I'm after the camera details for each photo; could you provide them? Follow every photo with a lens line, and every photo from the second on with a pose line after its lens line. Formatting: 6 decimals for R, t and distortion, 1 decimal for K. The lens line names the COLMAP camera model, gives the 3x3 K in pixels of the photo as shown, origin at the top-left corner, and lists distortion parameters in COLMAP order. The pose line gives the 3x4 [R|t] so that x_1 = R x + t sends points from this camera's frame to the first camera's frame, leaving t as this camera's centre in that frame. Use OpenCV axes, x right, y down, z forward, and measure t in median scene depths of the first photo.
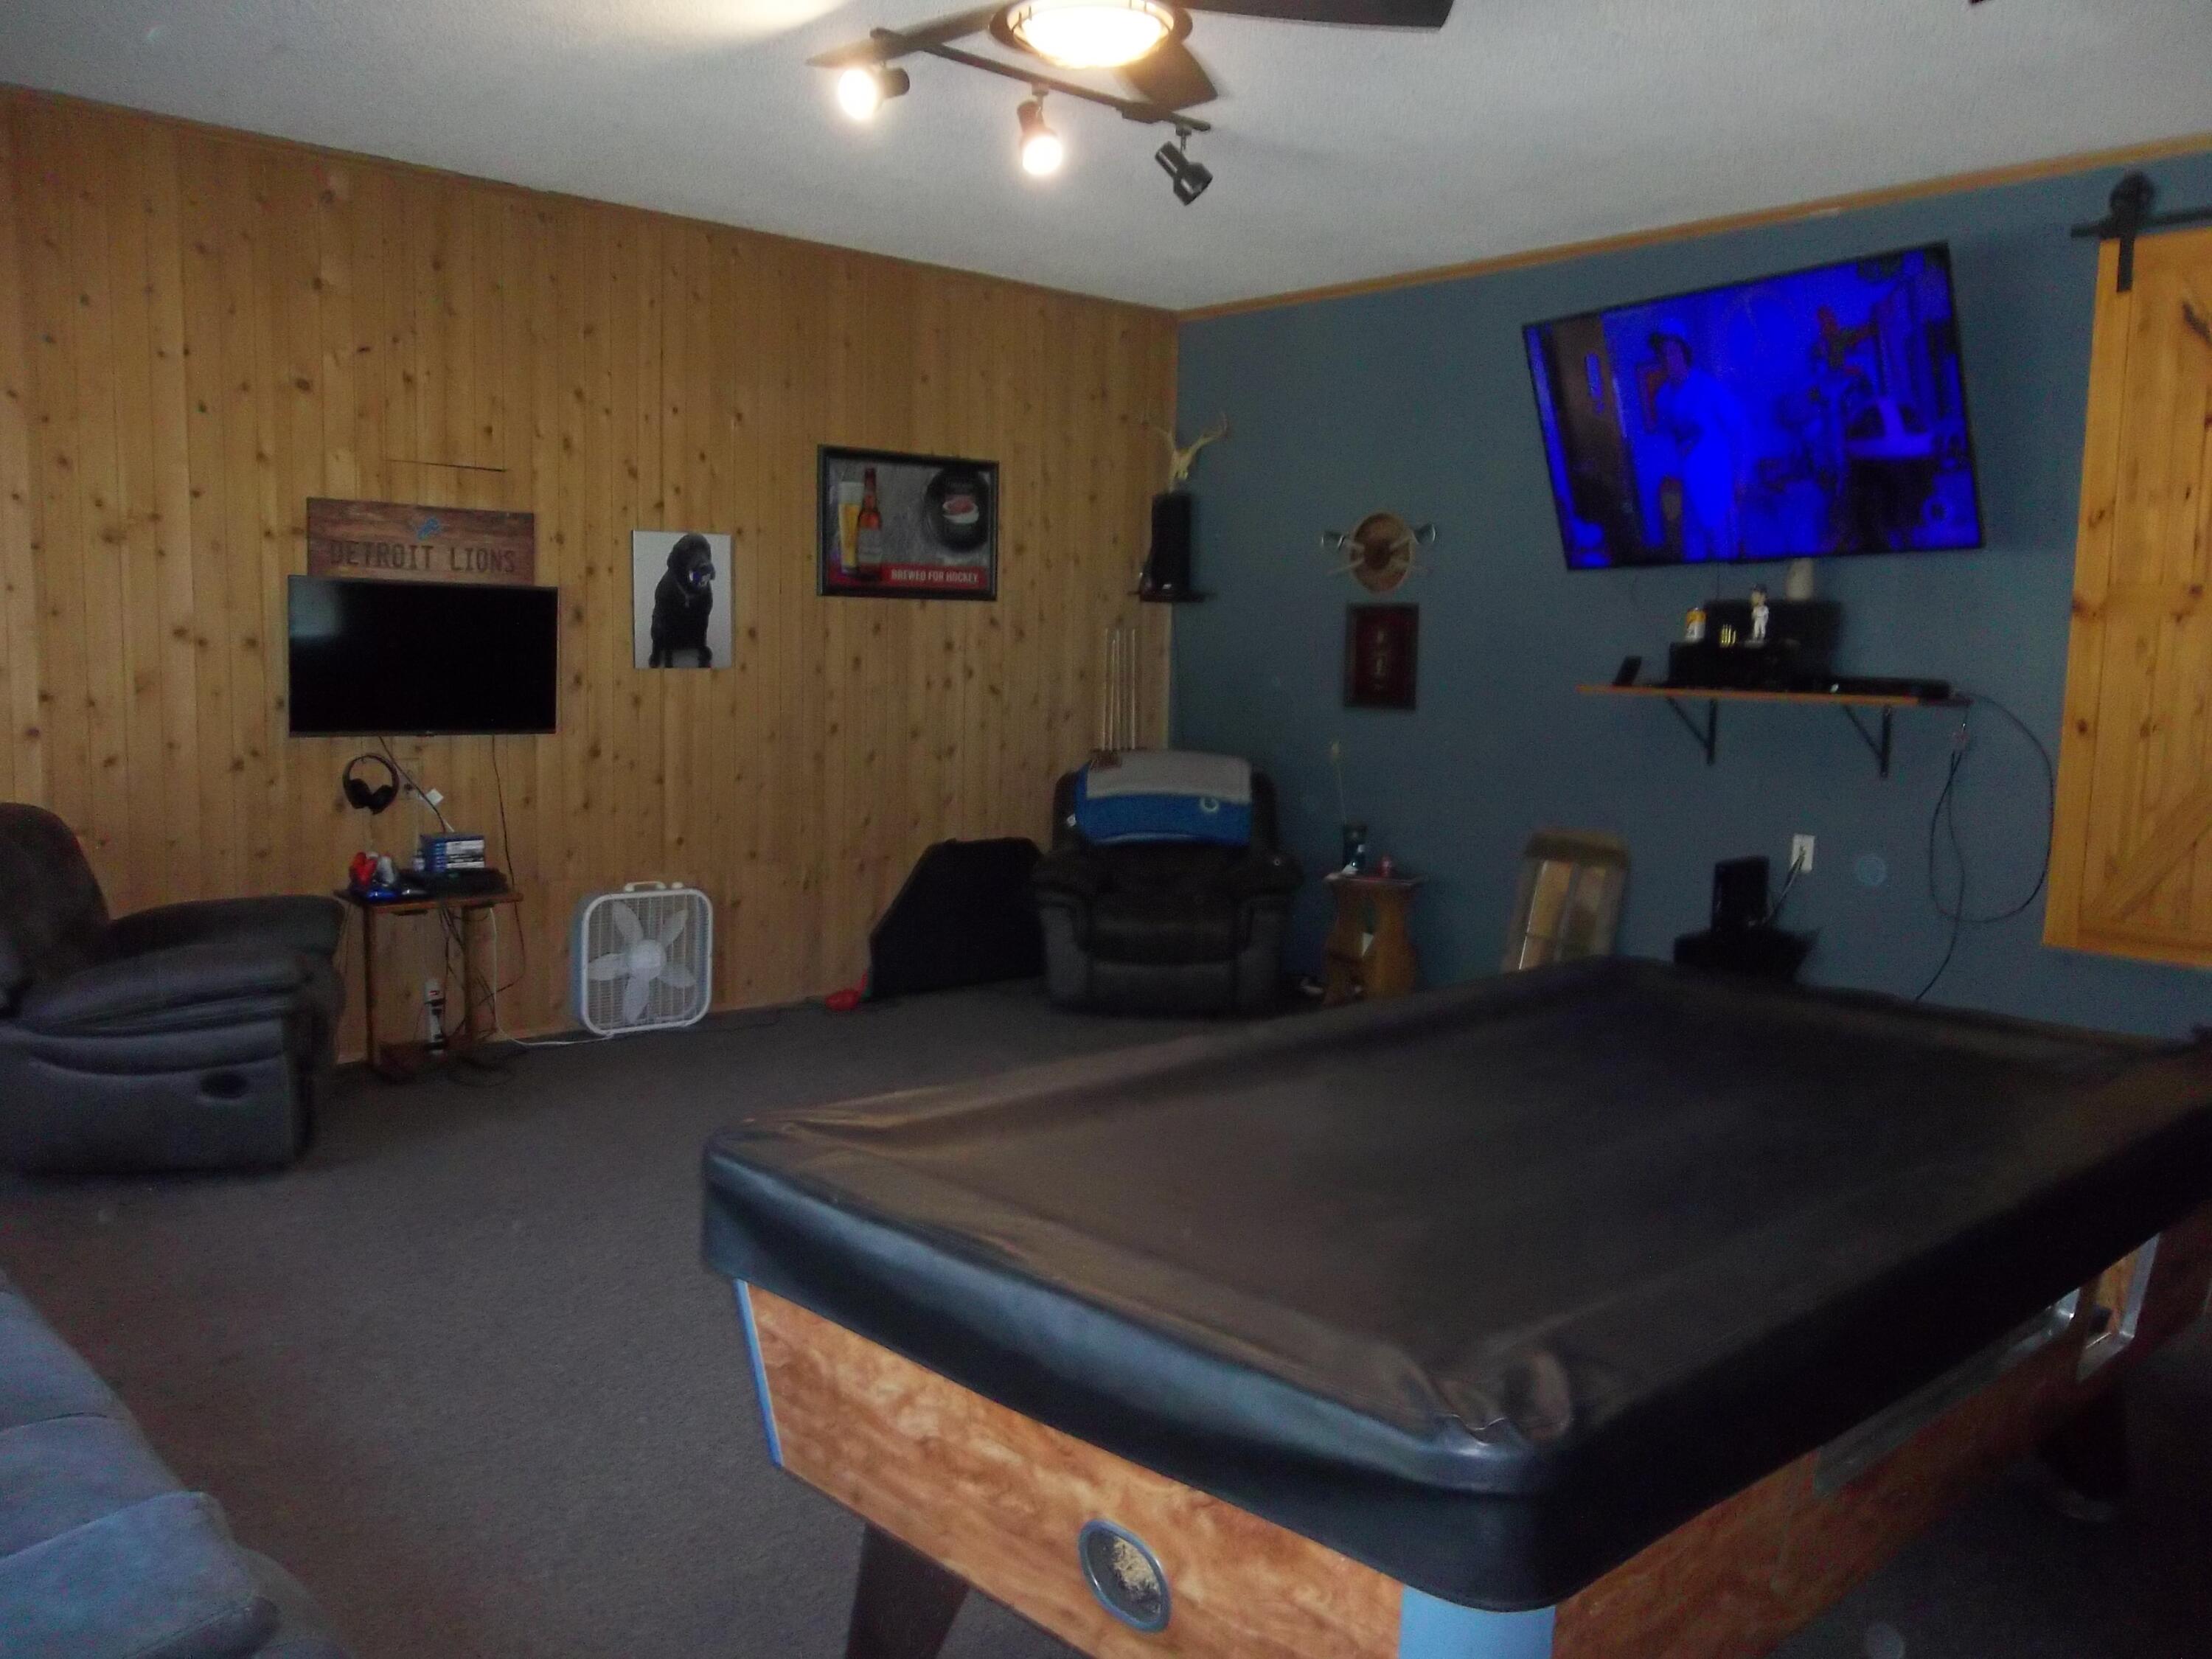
lens RADIAL K [[1791.0, 0, 1106.0], [0, 1791.0, 829.5], [0, 0, 1]] dist [-0.003720, -0.002082]
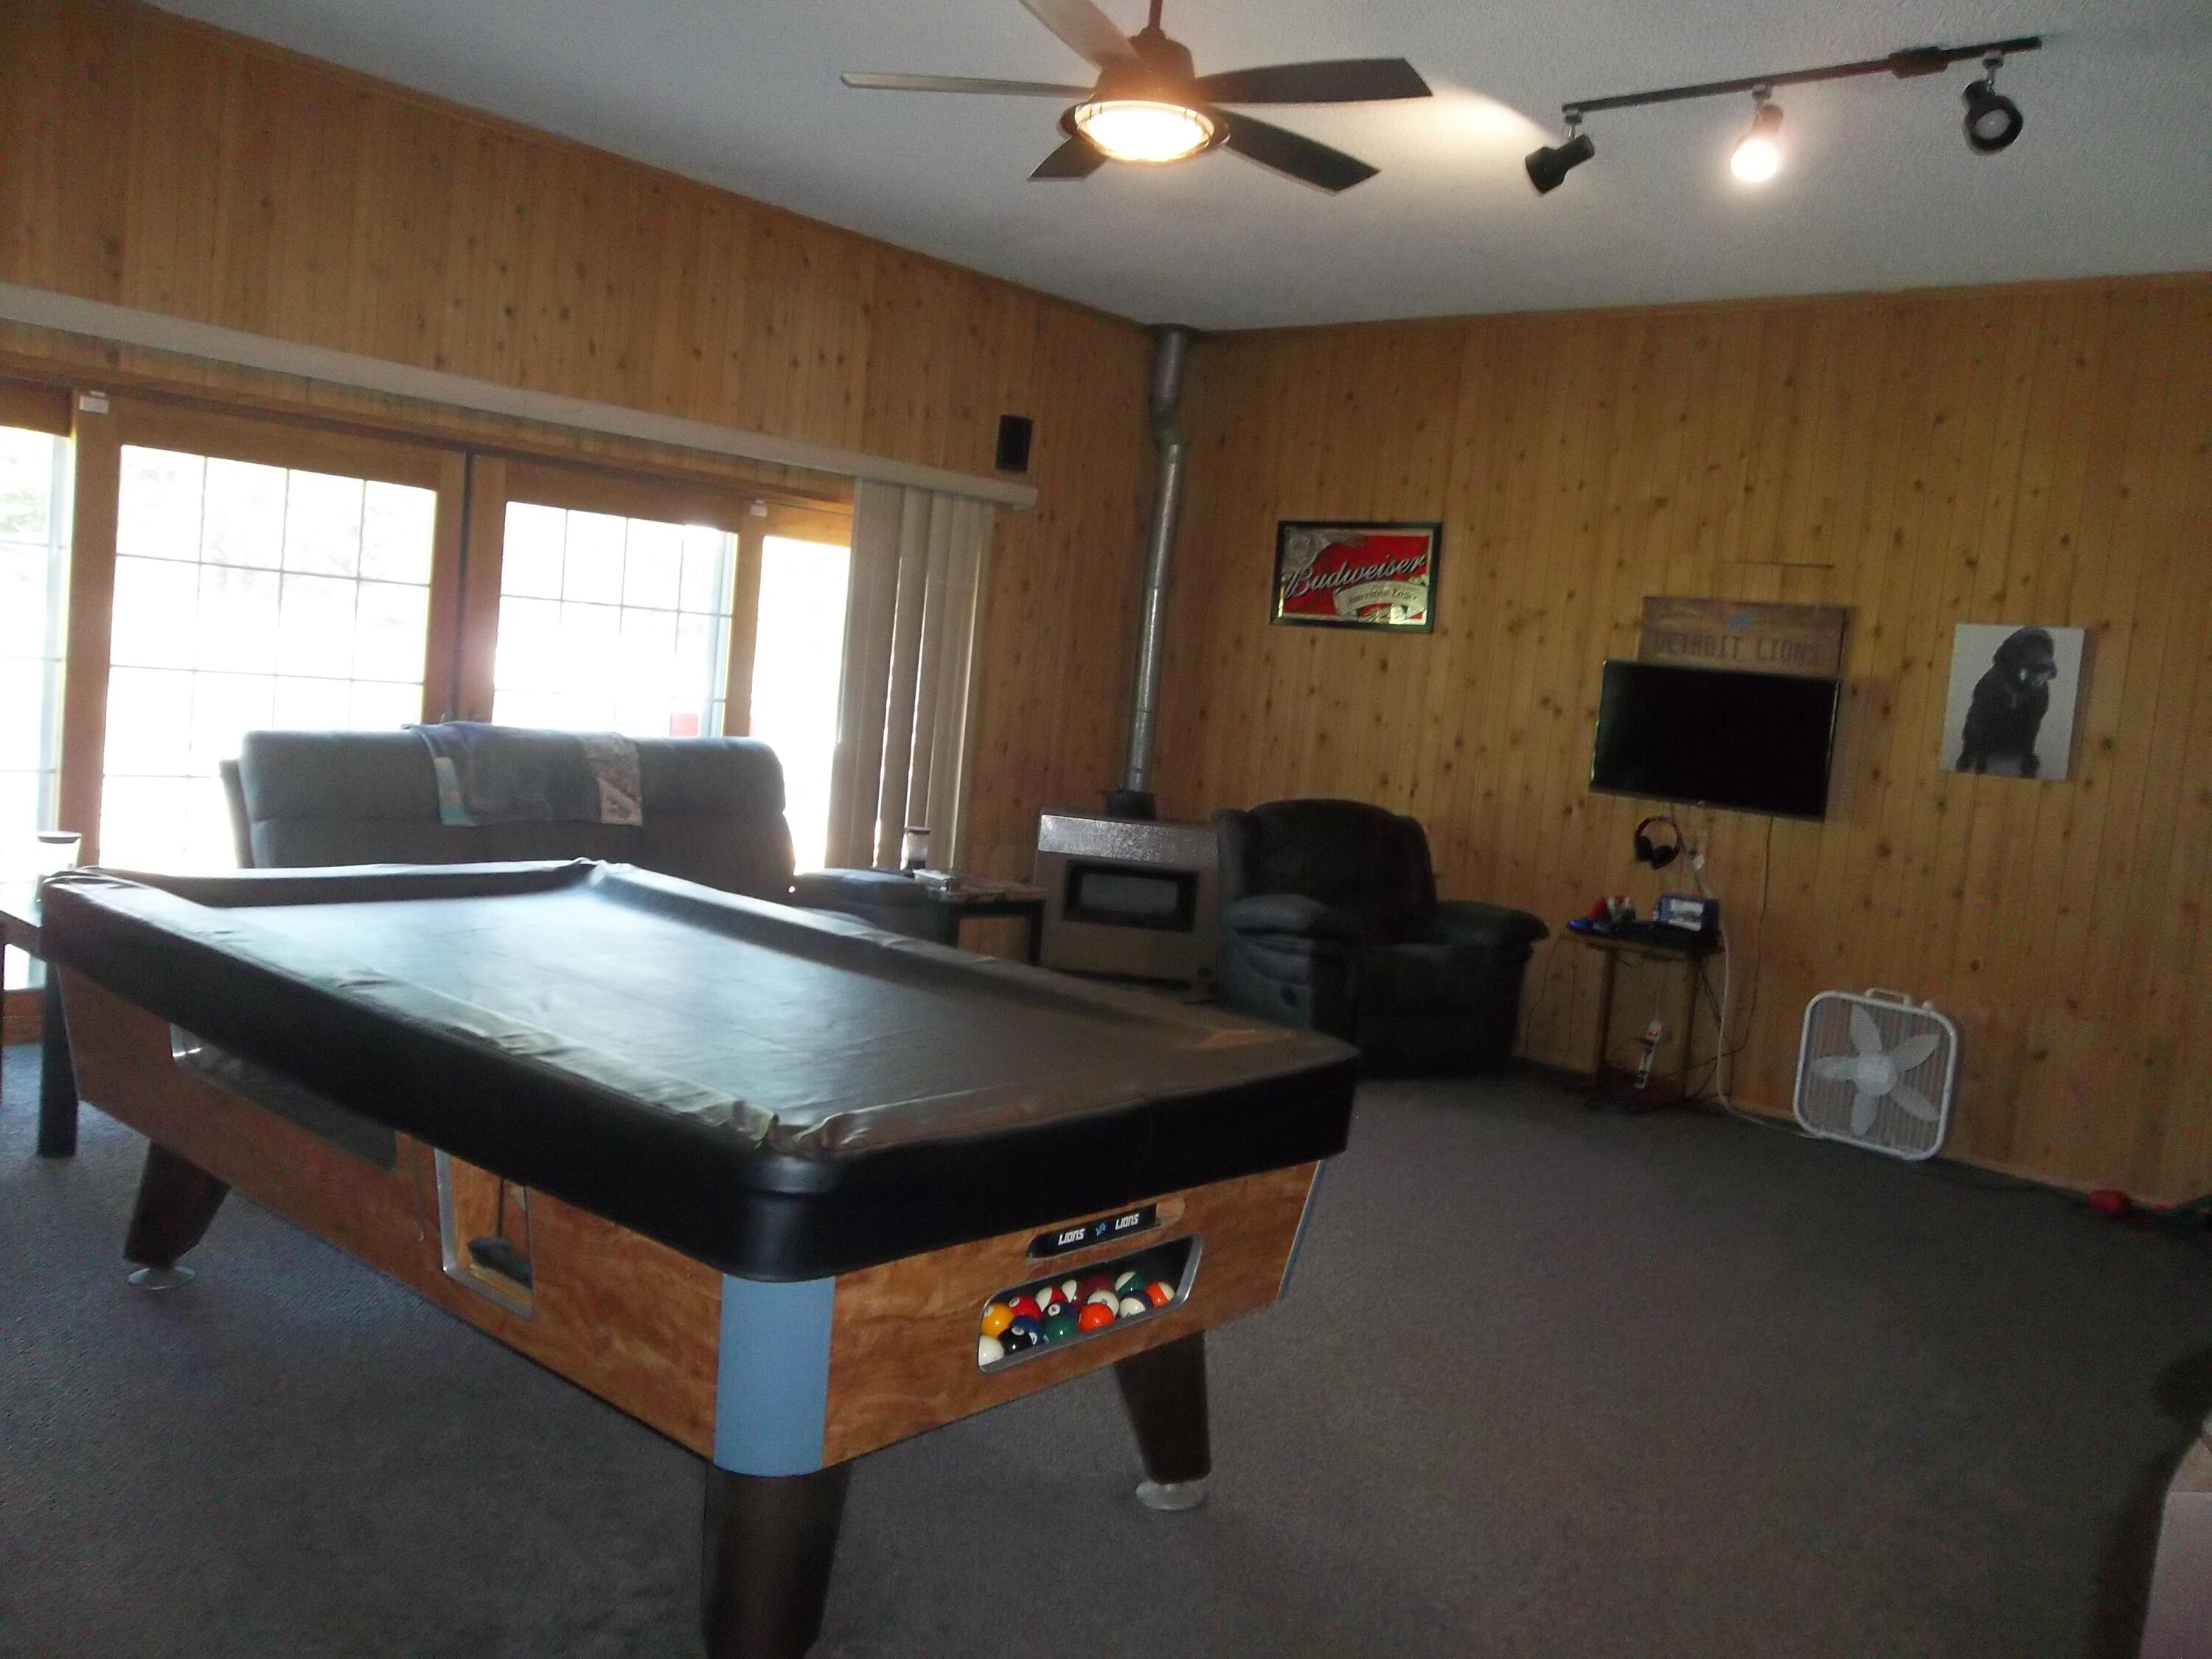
lens RADIAL K [[1791.0, 0, 1106.0], [0, 1791.0, 829.5], [0, 0, 1]] dist [-0.003720, -0.002082]
pose [[0.122564, 0.078726, -0.989333, 0.628523], [-0.197666, 0.978814, 0.053401, -0.023363], [0.972577, 0.189012, 0.135529, 0.465922]]
